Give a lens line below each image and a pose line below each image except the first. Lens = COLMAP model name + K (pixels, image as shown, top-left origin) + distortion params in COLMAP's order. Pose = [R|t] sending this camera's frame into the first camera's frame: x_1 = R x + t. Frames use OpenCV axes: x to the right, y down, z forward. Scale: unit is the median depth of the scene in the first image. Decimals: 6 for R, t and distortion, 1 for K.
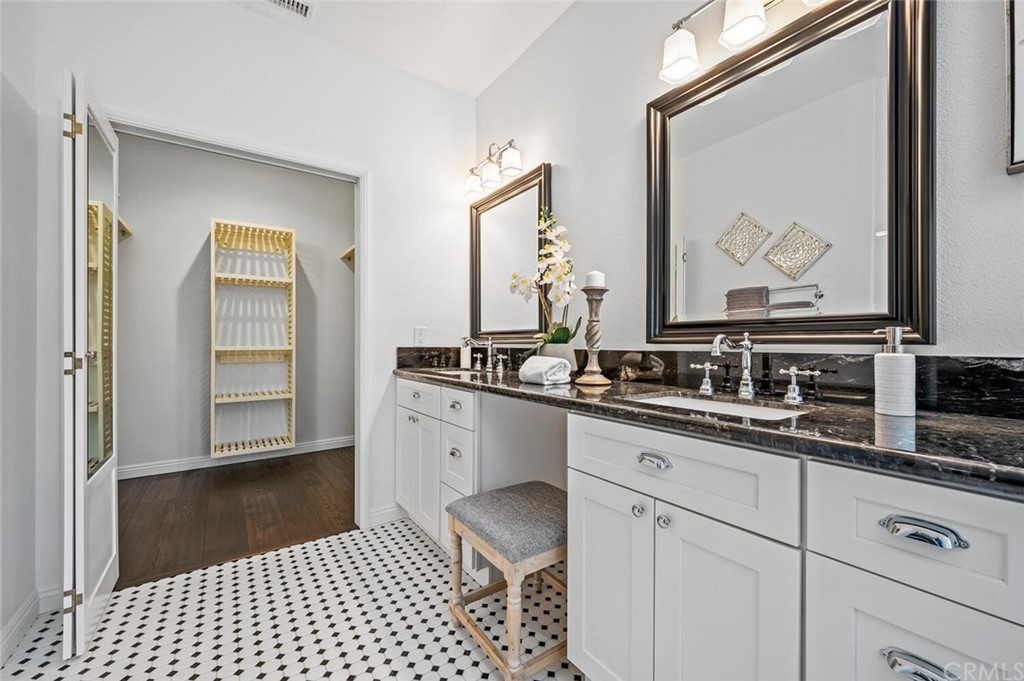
lens RADIAL K [[403.3, 0, 509.5], [0, 403.3, 342.4], [0, 0, 1]] dist [-0.001143, 0.000042]
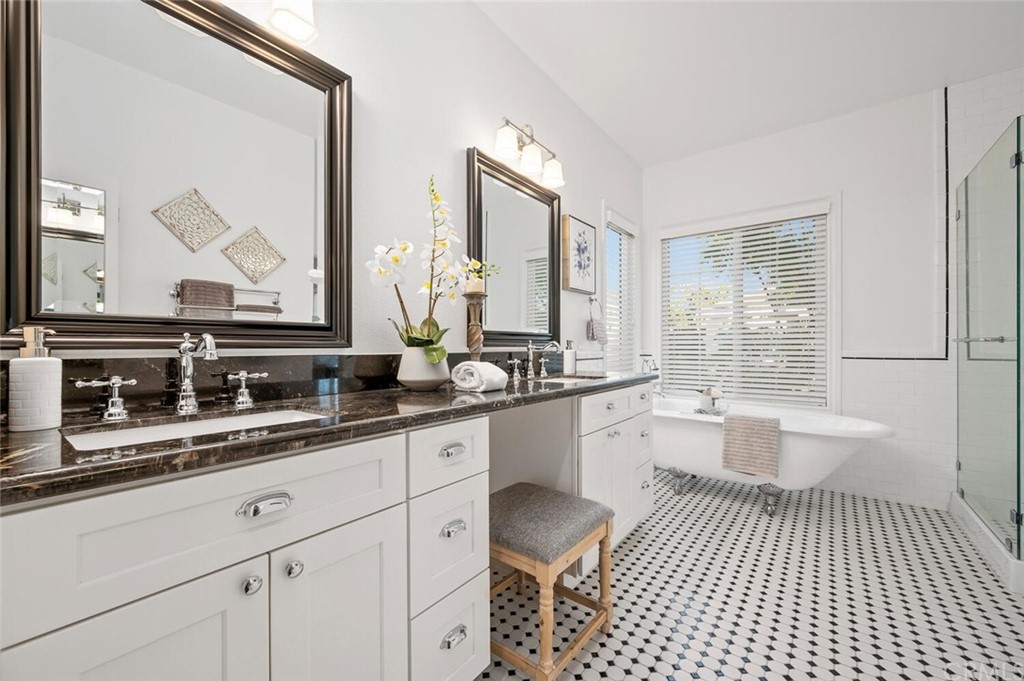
lens RADIAL K [[441.4, 0, 510.2], [0, 441.4, 333.8], [0, 0, 1]] dist [-0.026321, -0.000180]
pose [[-0.312558, 0.026734, 0.949522, -0.526102], [-0.000946, 0.999595, -0.028455, 0.001286], [-0.949898, -0.009792, -0.312406, 0.748114]]
